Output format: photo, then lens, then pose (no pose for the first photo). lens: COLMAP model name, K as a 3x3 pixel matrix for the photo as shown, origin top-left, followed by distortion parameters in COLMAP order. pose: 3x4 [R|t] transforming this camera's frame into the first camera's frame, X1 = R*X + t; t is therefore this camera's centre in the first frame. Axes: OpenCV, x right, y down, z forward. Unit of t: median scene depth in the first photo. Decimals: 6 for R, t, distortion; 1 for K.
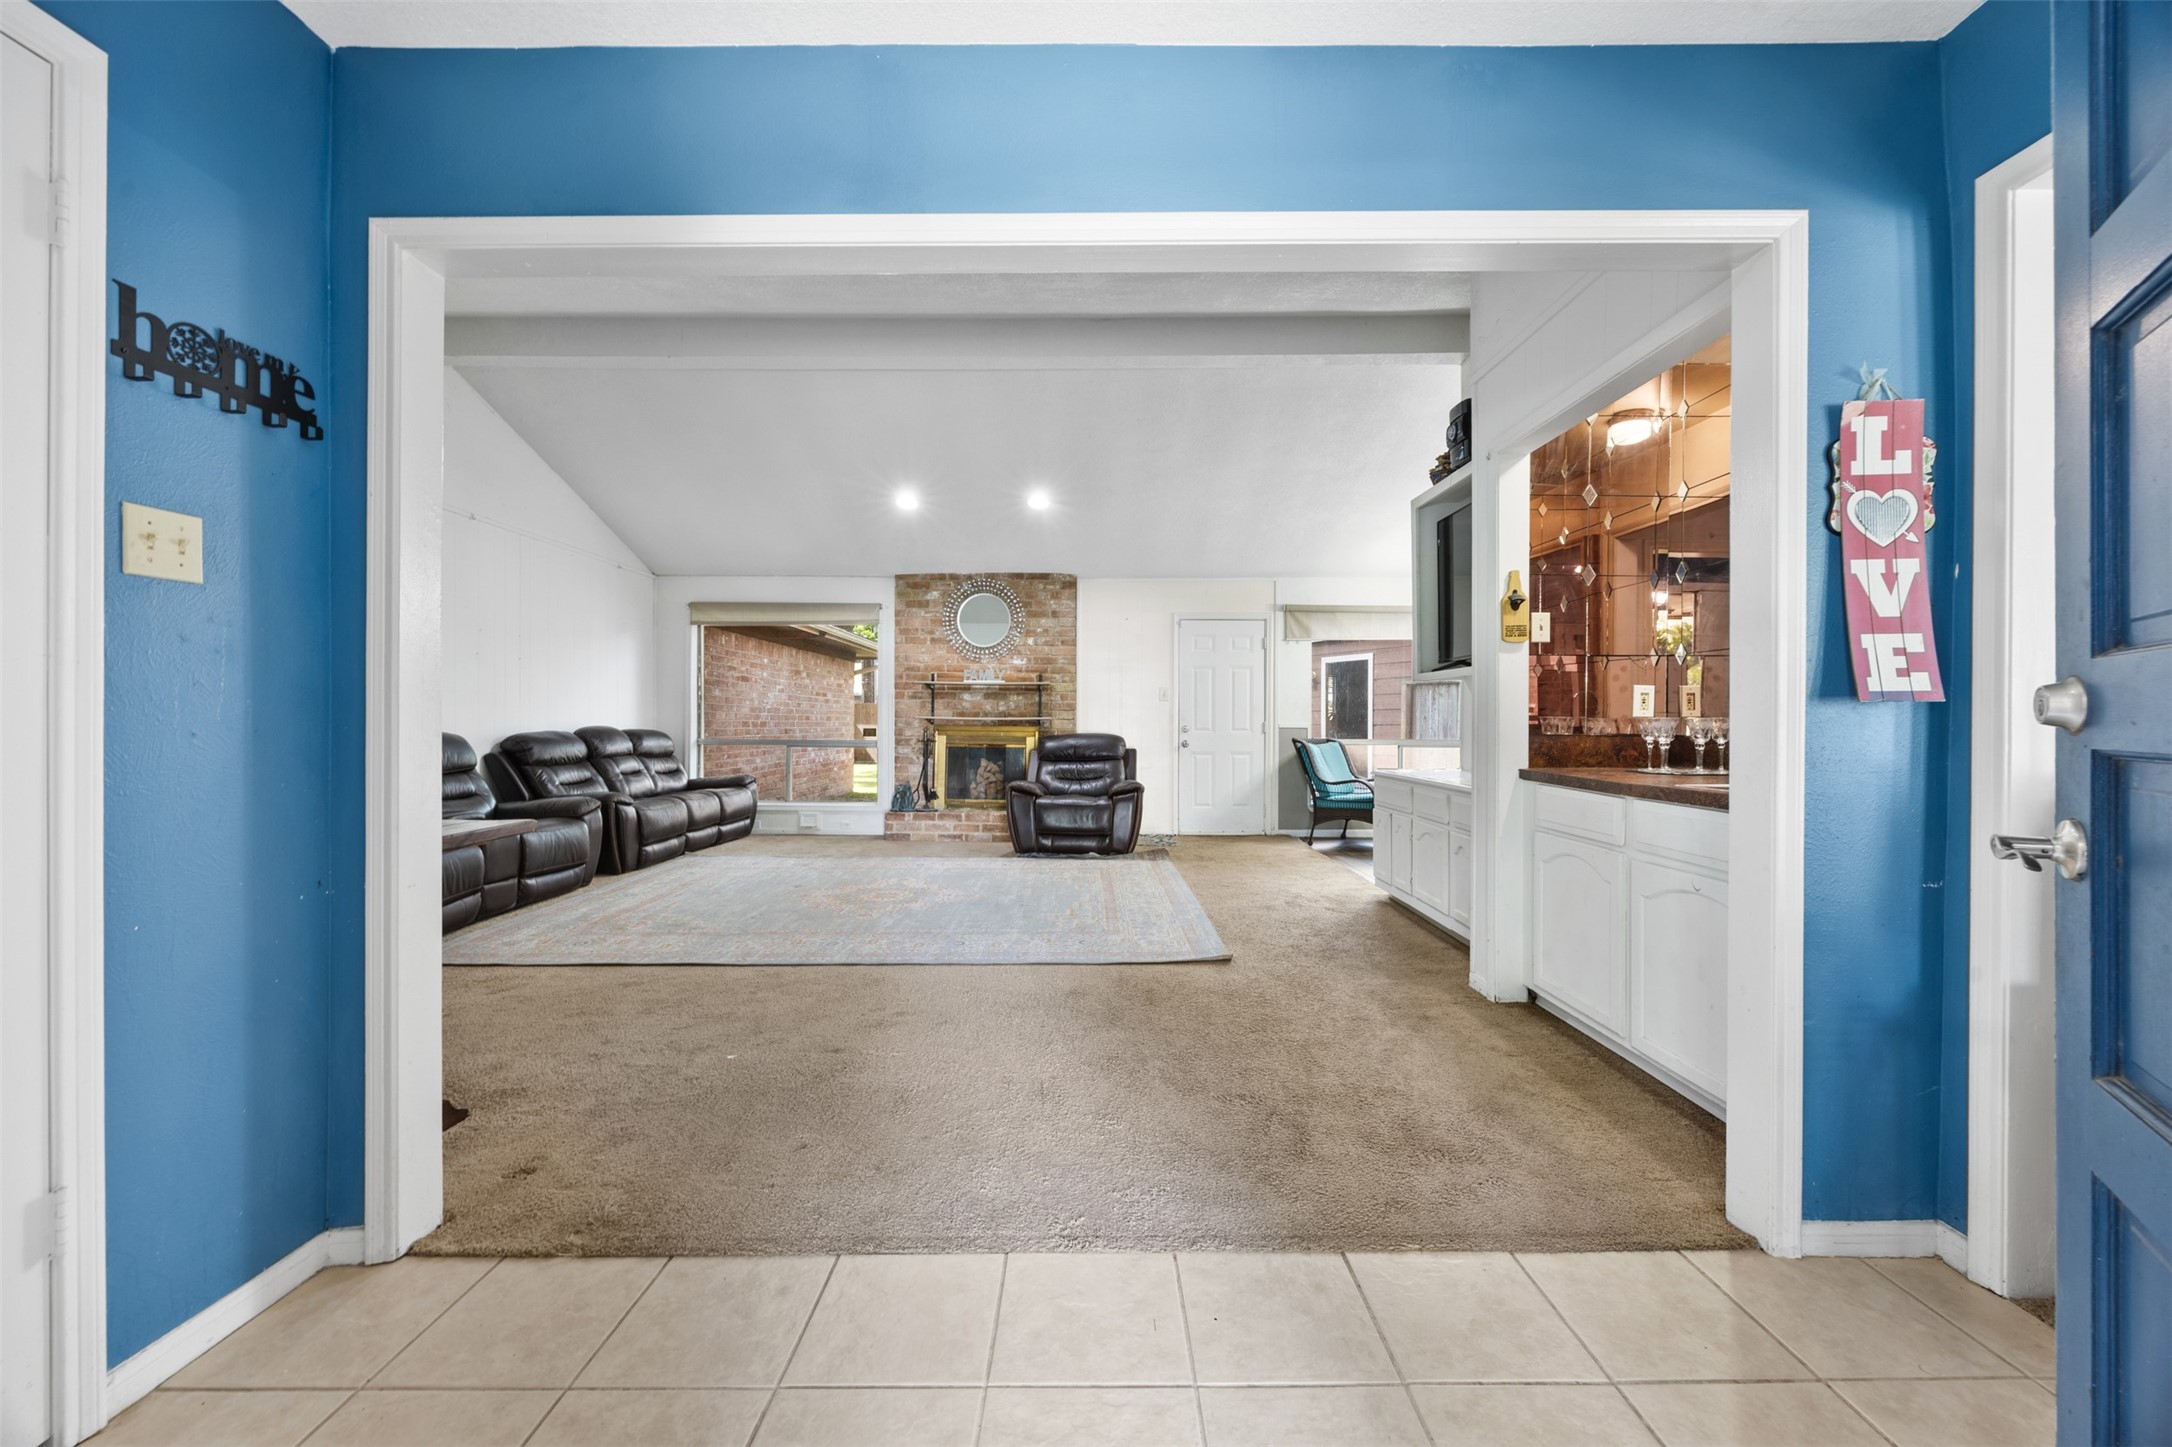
lens RADIAL K [[832.2, 0, 1086.6], [0, 832.2, 719.0], [0, 0, 1]] dist [-0.005795, -0.000044]
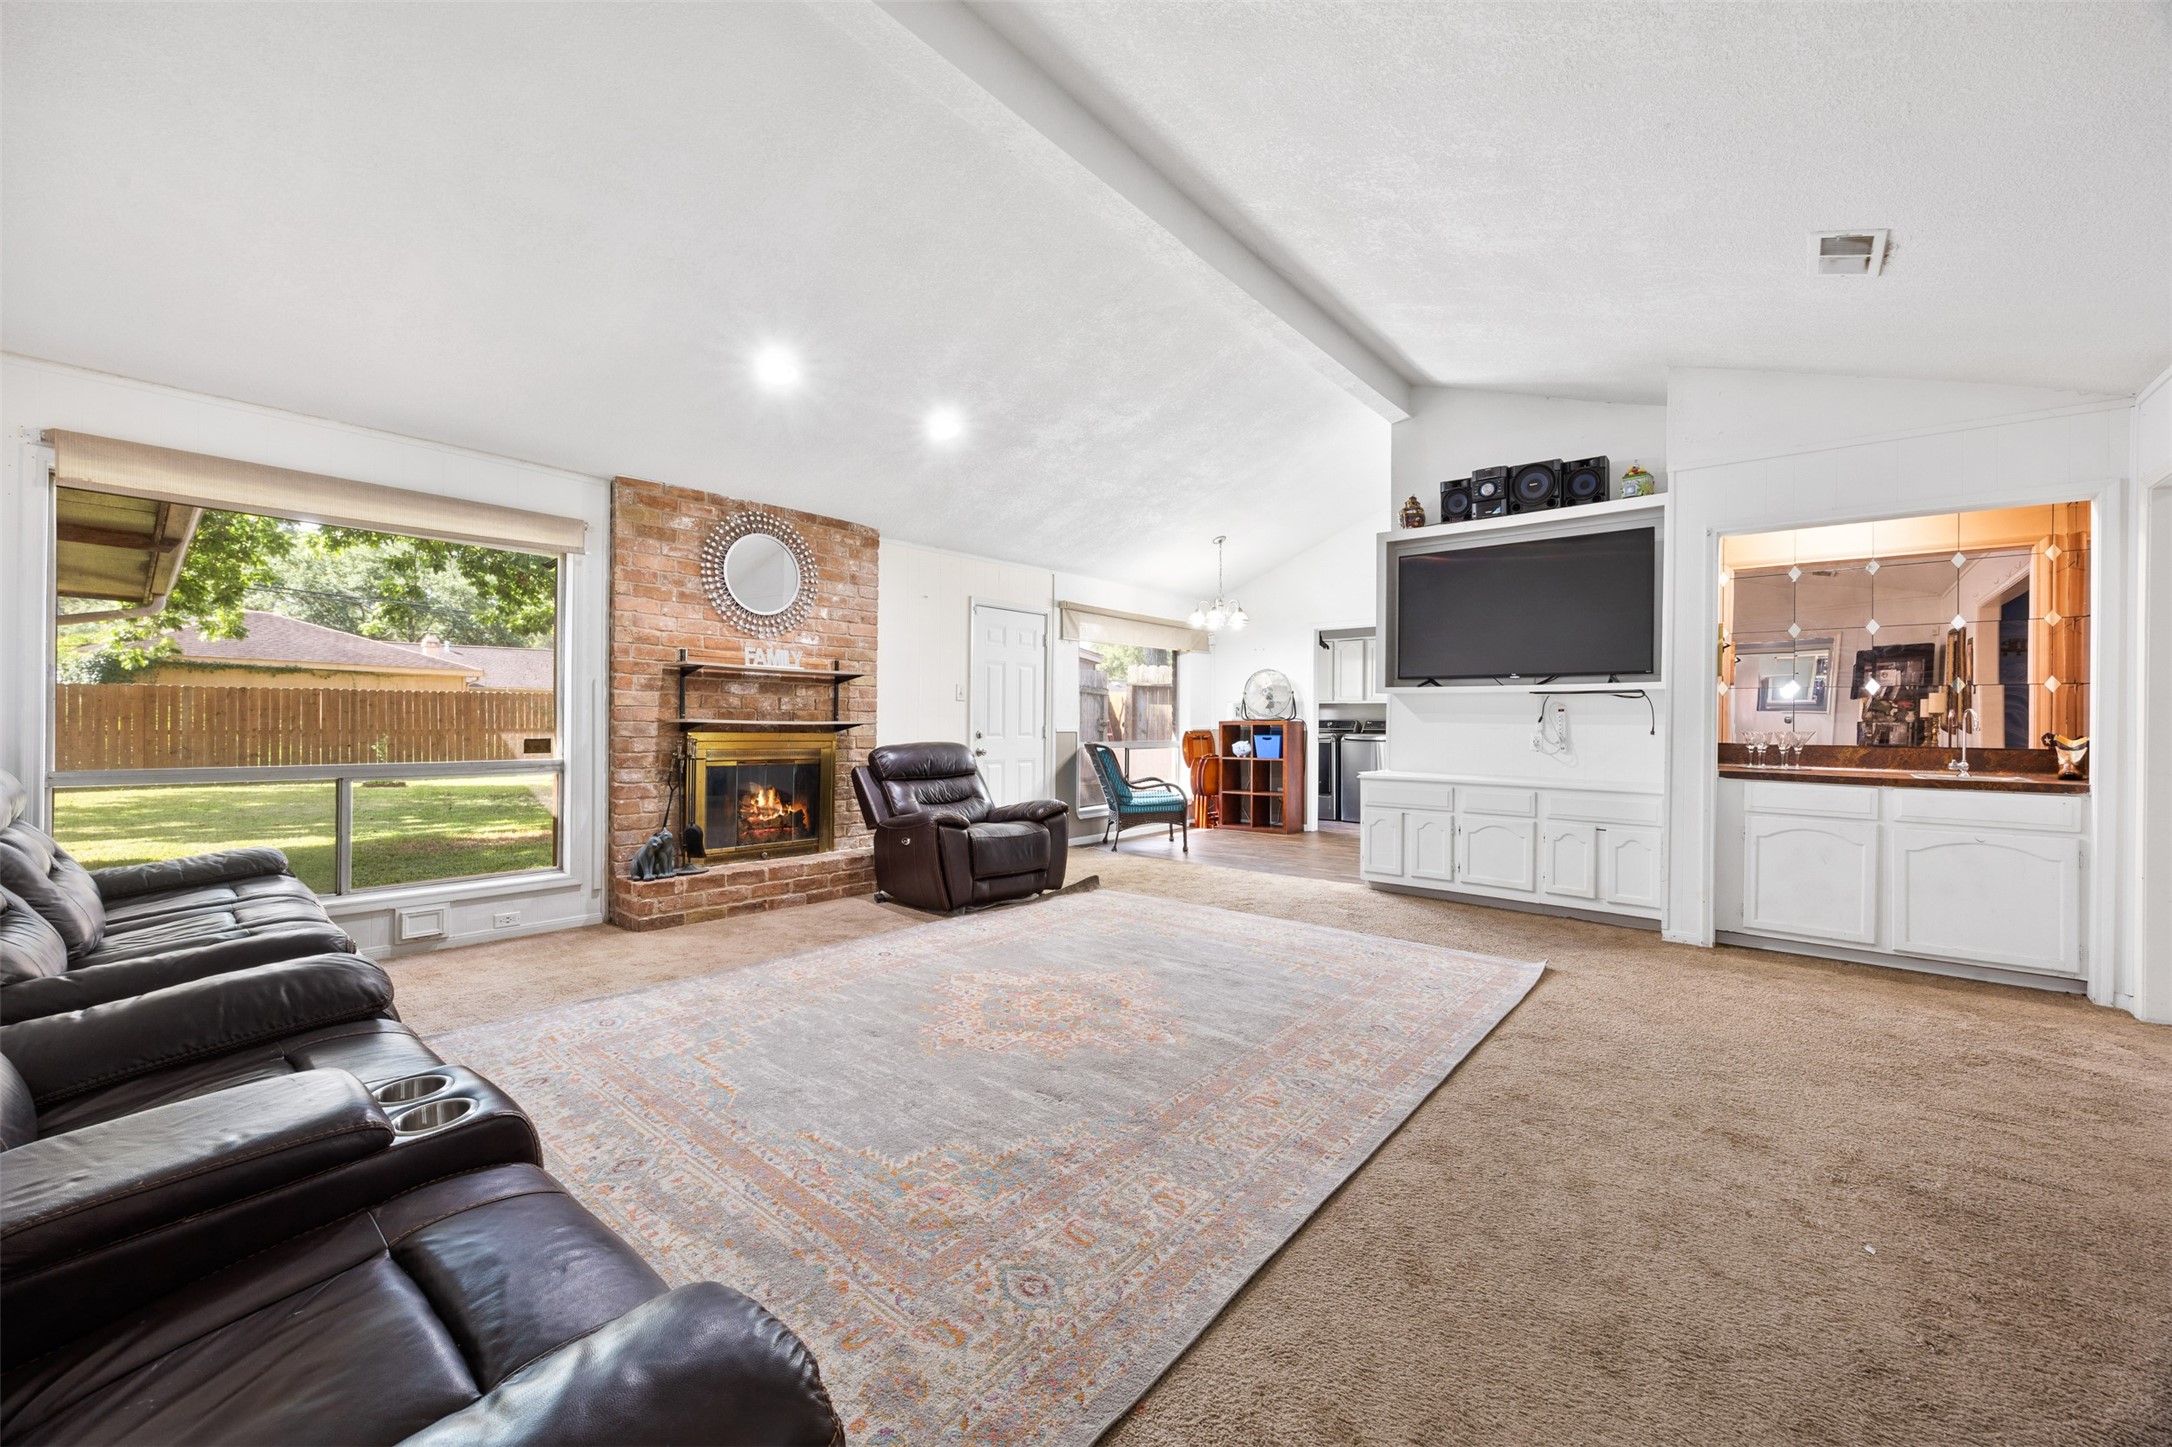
lens RADIAL K [[832.2, 0, 1100.2], [0, 832.2, 724.6], [0, 0, 1]] dist [-0.005795, -0.000044]
pose [[0.635929, -0.003820, 0.771738, -0.464777], [-0.008256, 0.999897, 0.011753, -0.008621], [-0.771704, -0.013845, 0.635831, 0.365560]]
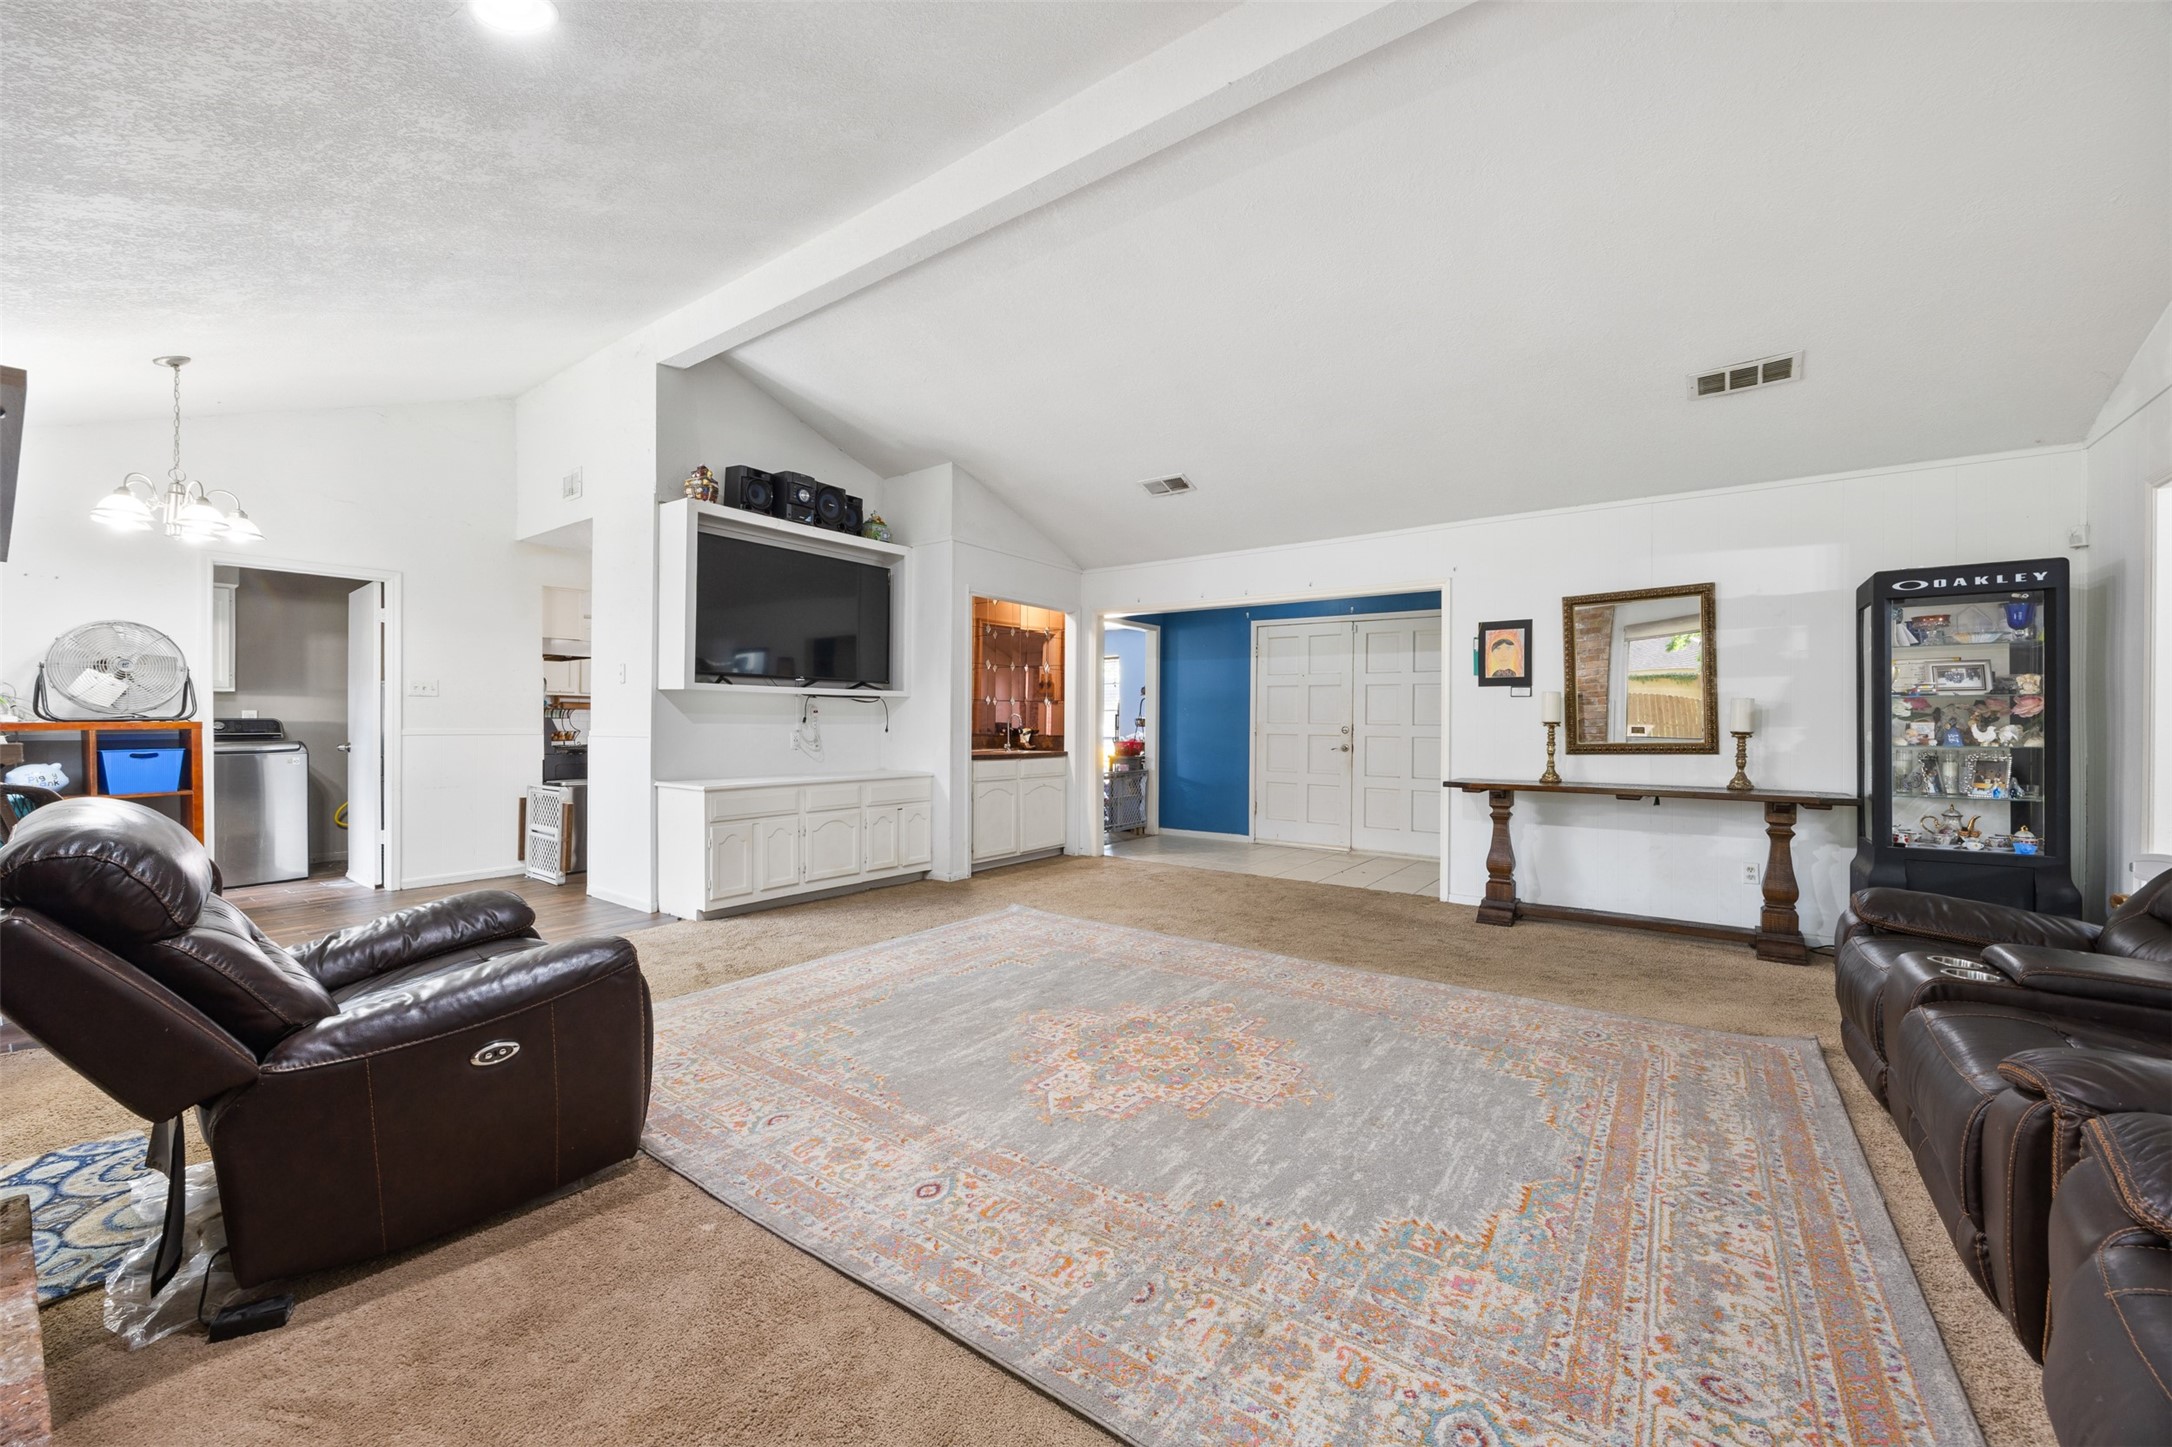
lens RADIAL K [[832.2, 0, 1101.2], [0, 832.2, 726.4], [0, 0, 1]] dist [-0.005795, -0.000044]
pose [[-0.816316, -0.006687, 0.577566, -0.348522], [-0.007145, 0.999973, 0.001480, -0.005078], [-0.577561, -0.002919, -0.816343, 0.960356]]
